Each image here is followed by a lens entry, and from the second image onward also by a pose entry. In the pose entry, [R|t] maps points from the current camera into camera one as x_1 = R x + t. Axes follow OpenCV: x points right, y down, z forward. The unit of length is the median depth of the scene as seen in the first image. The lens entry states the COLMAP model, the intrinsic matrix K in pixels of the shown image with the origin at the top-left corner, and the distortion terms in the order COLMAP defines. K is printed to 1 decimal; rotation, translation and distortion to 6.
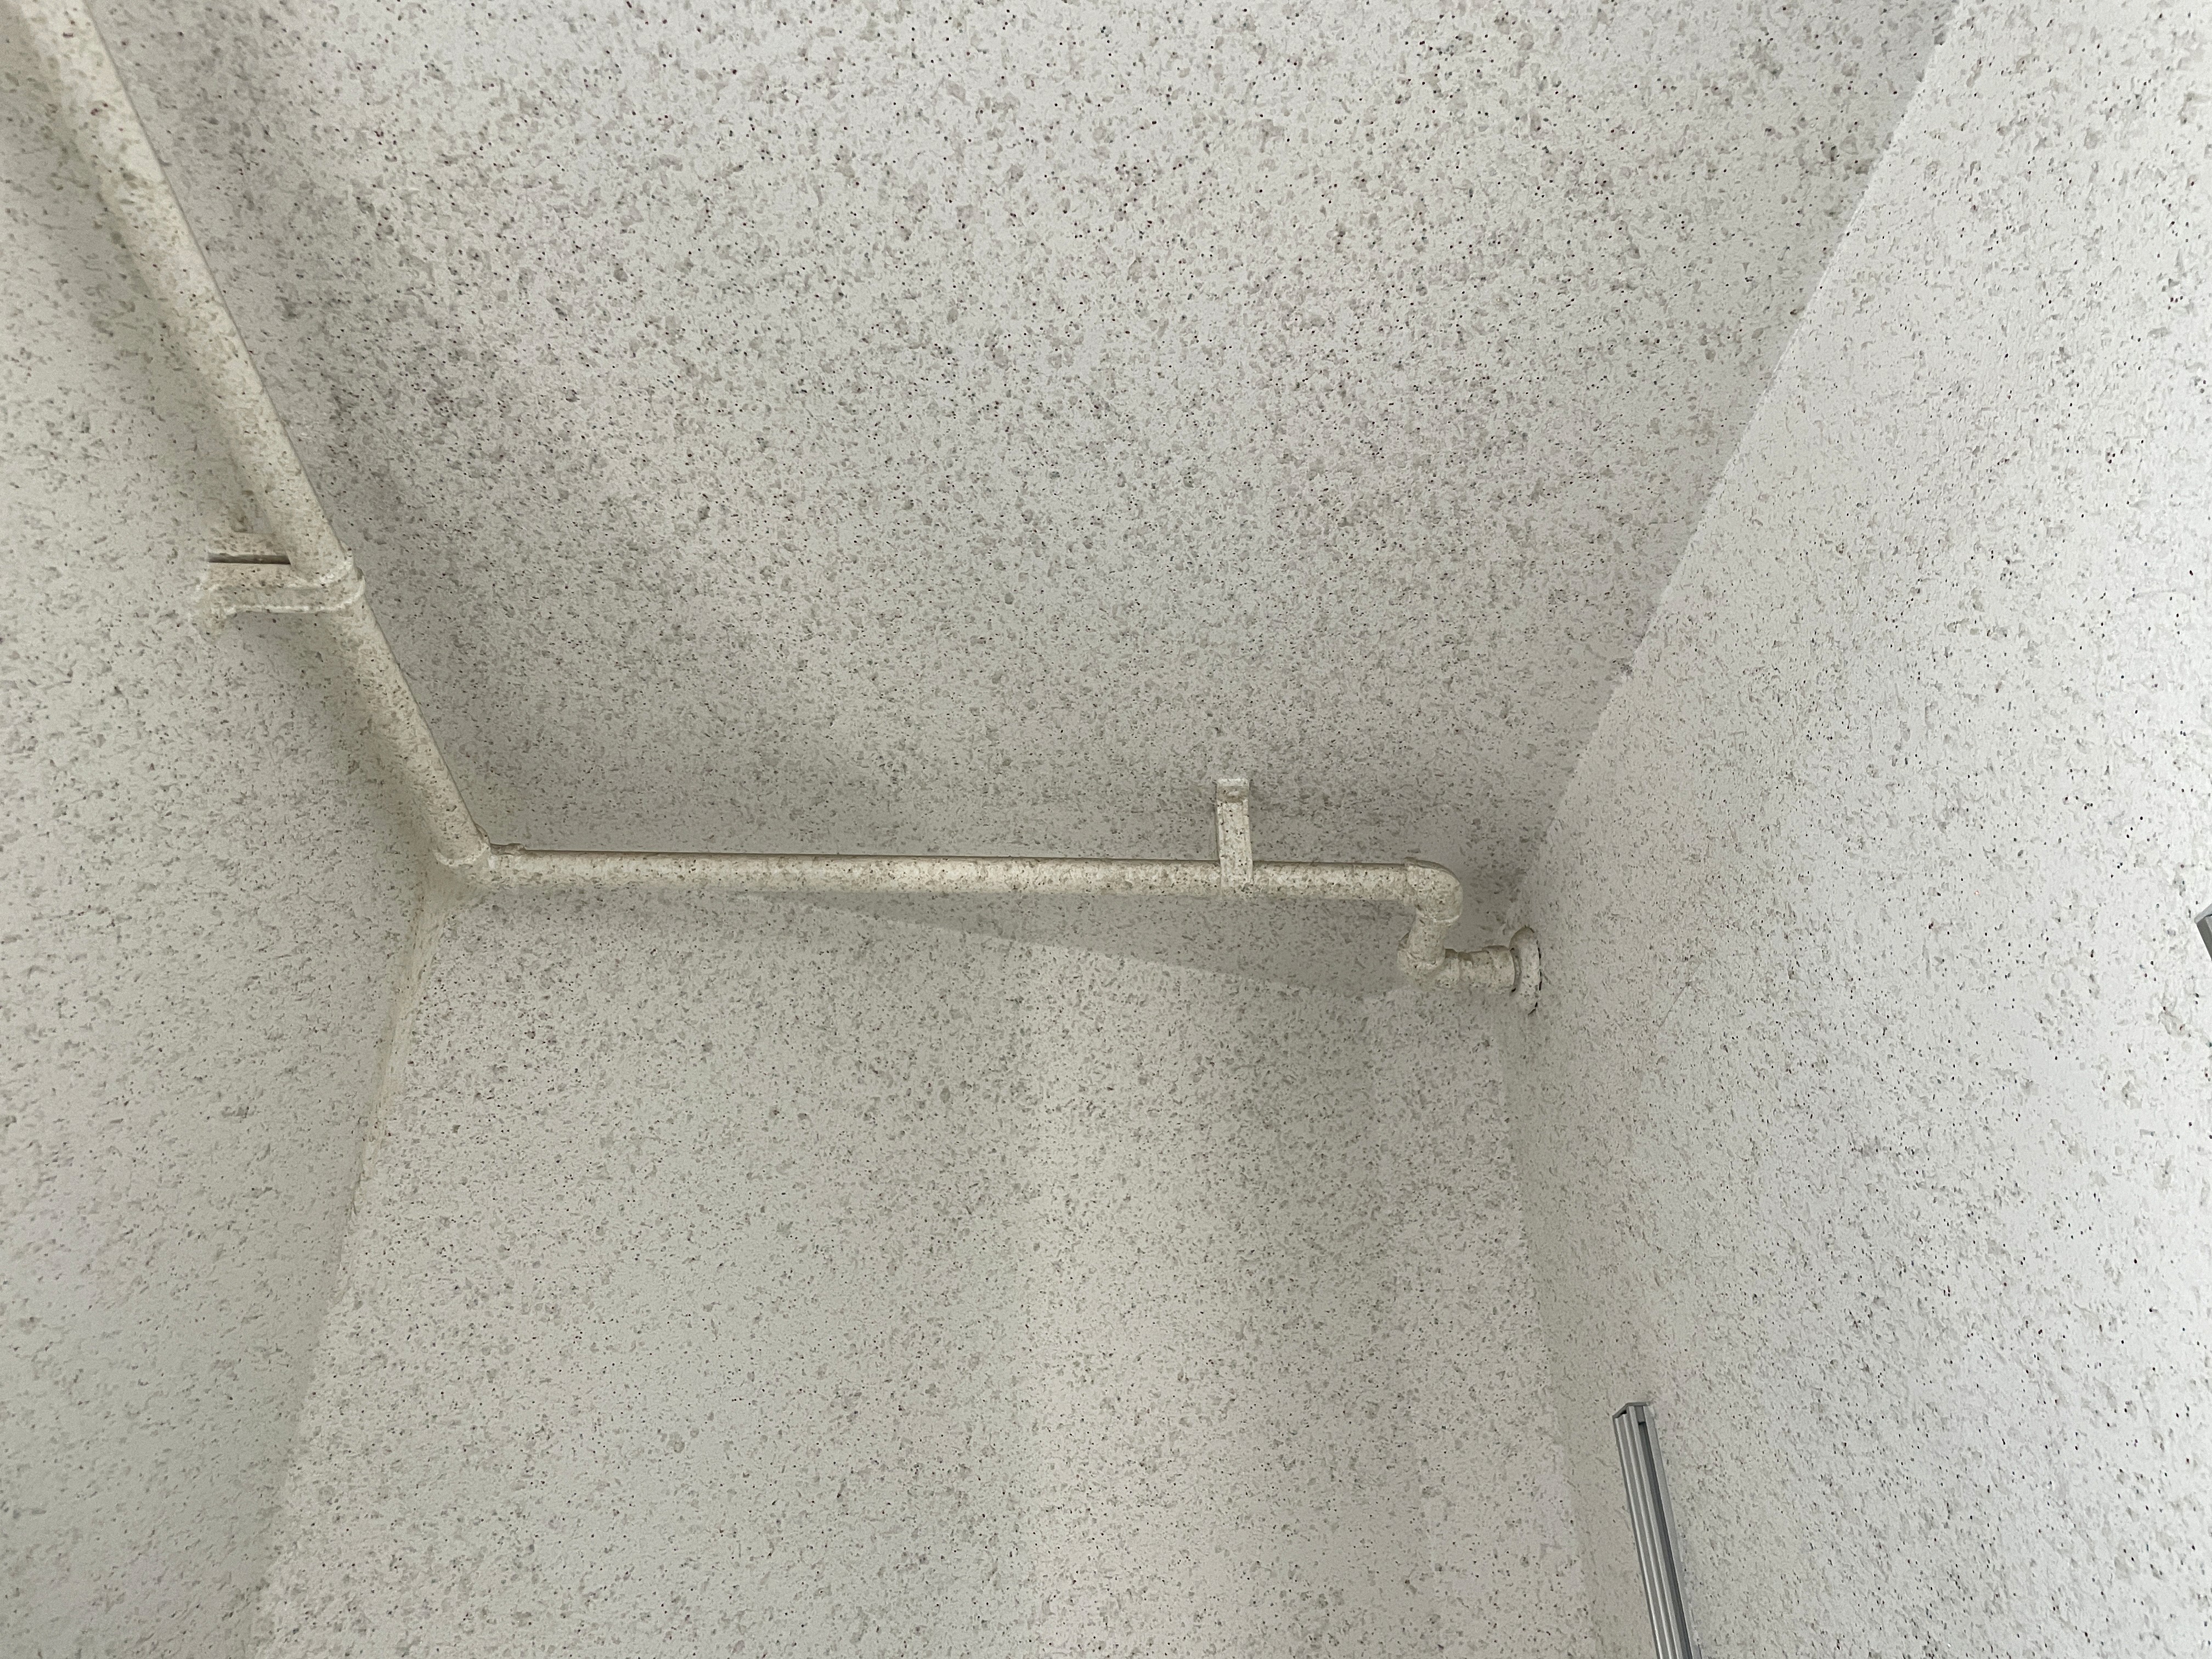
lens RADIAL K [[1722.2, 0, 1106.0], [0, 1722.2, 829.5], [0, 0, 1]] dist [0.122242, -0.167827]
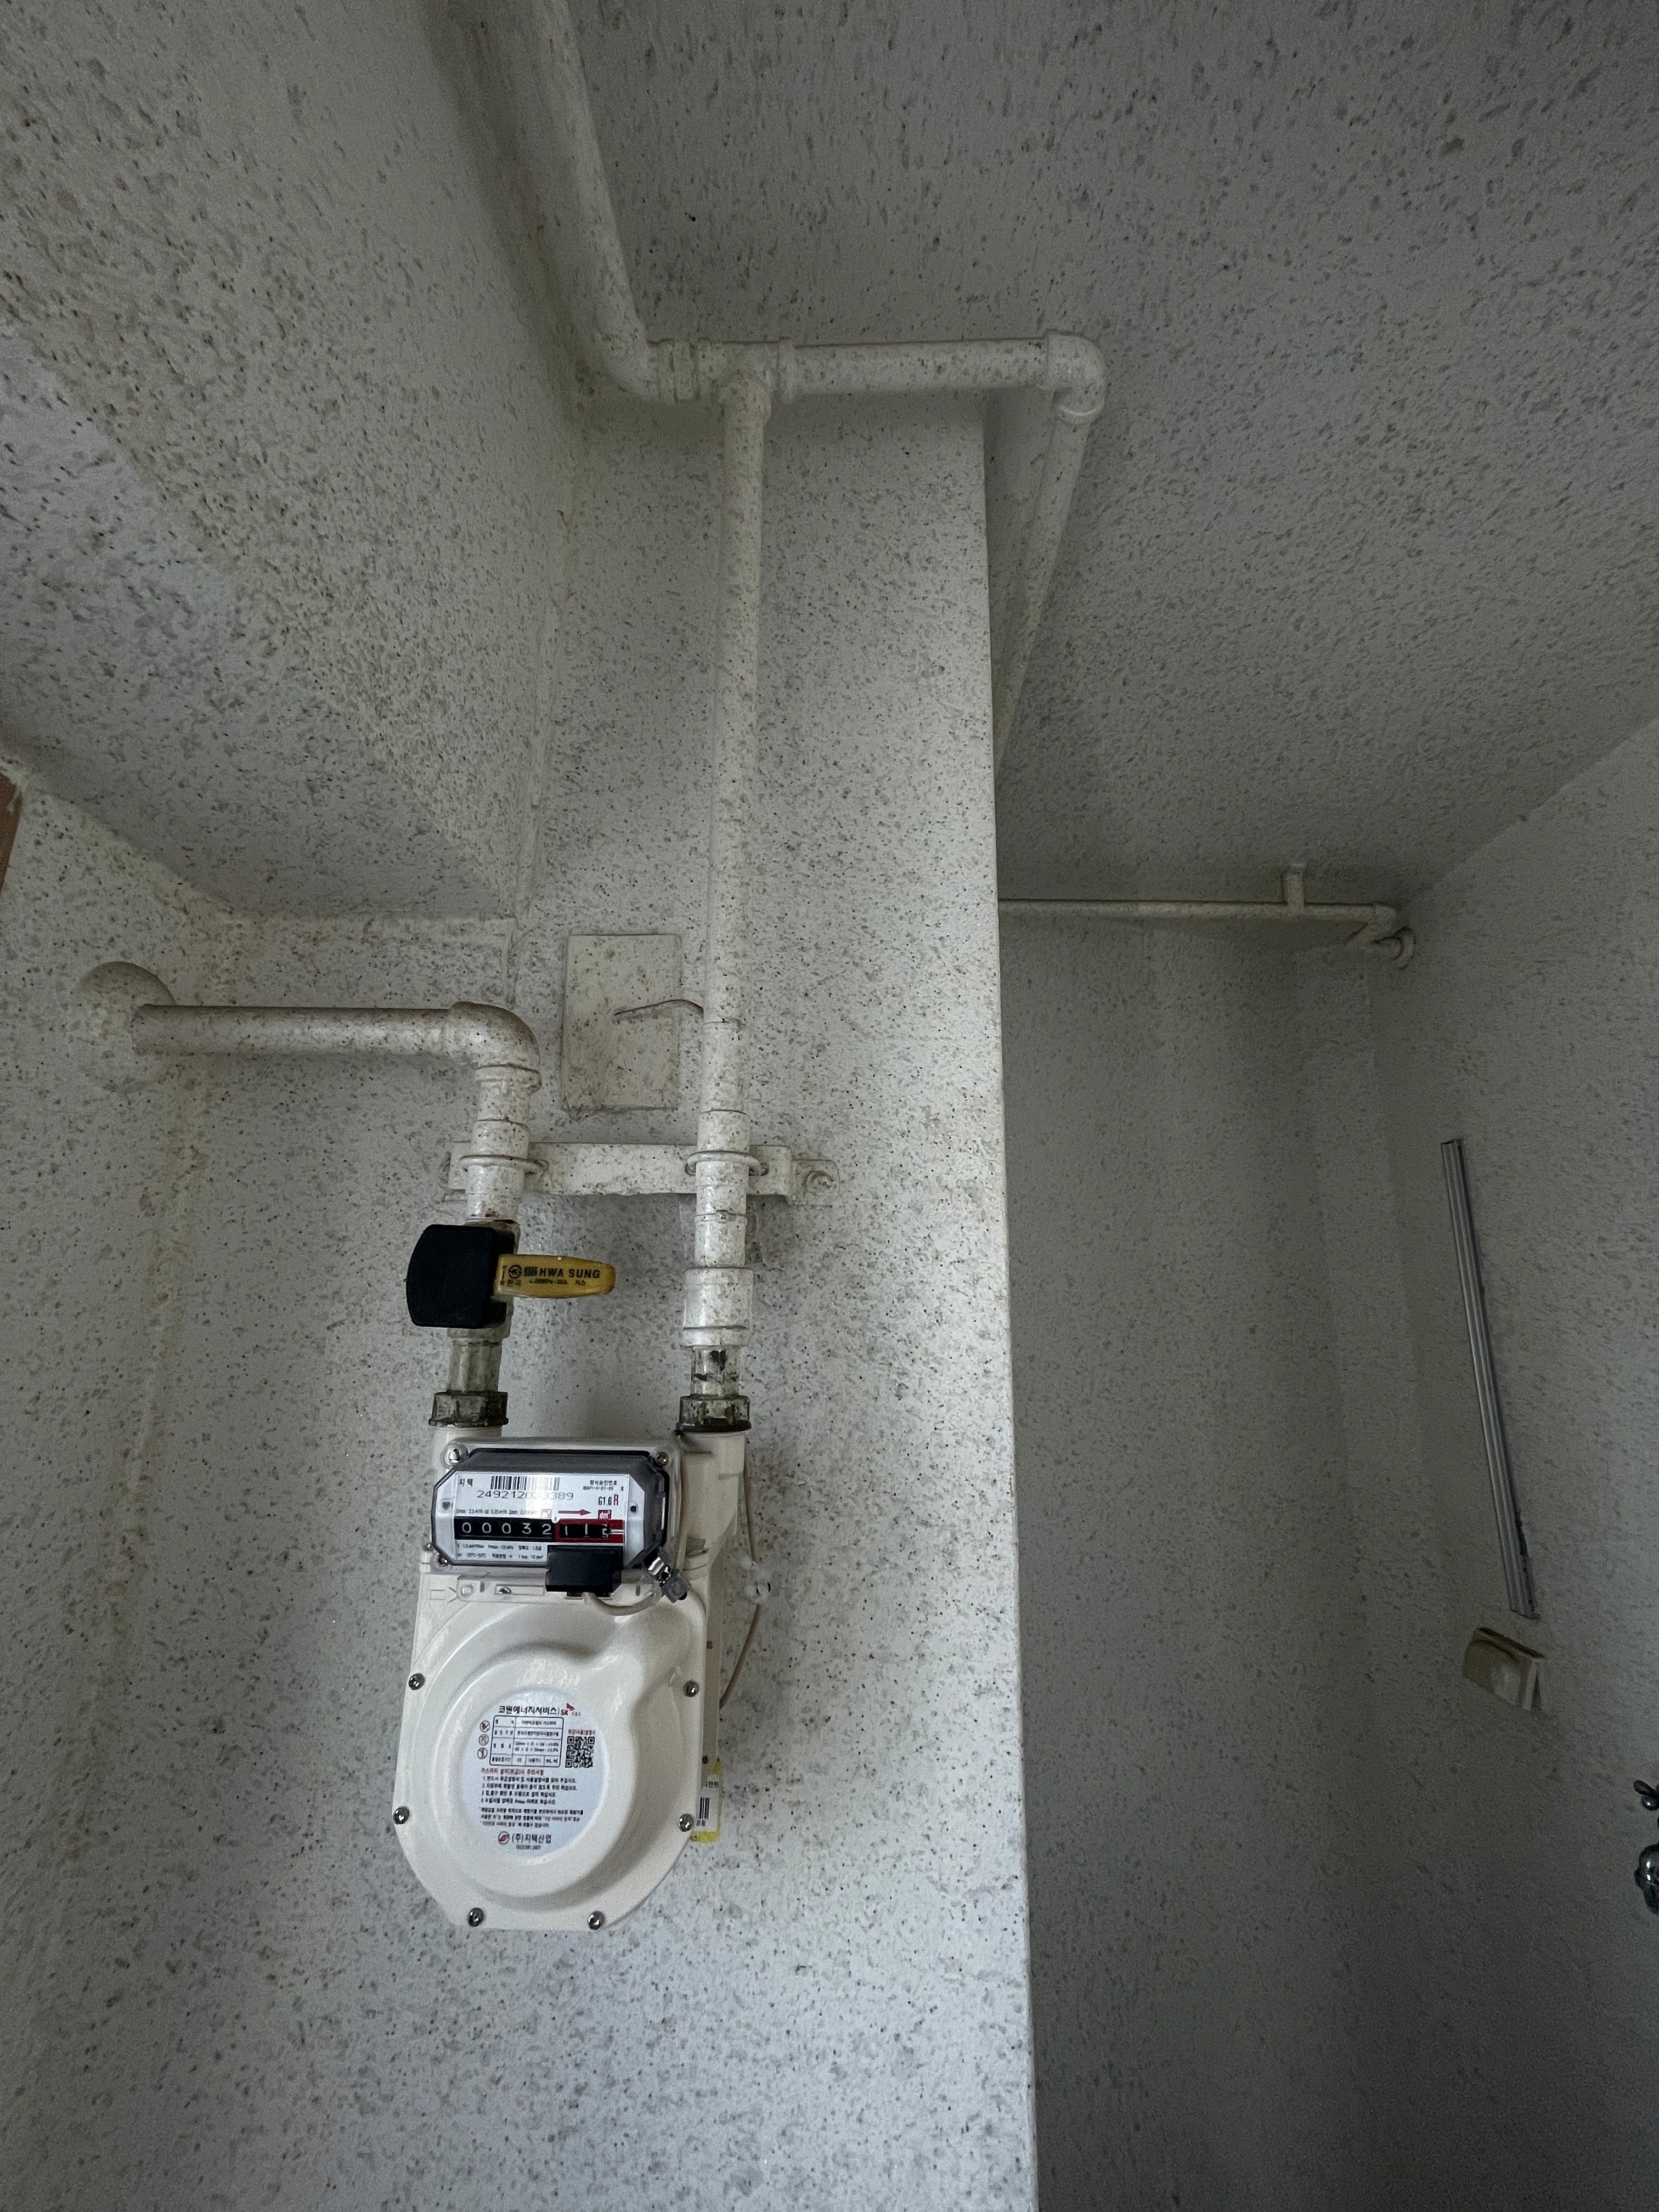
lens RADIAL K [[900.4, 0, 829.5], [0, 900.4, 1106.0], [0, 0, 1]] dist [-0.000567, -0.000075]
pose [[0.995625, 0.022830, -0.090612, -0.401160], [0.007844, 0.945852, 0.324504, -0.112960], [0.093114, -0.323794, 0.941534, -0.212157]]
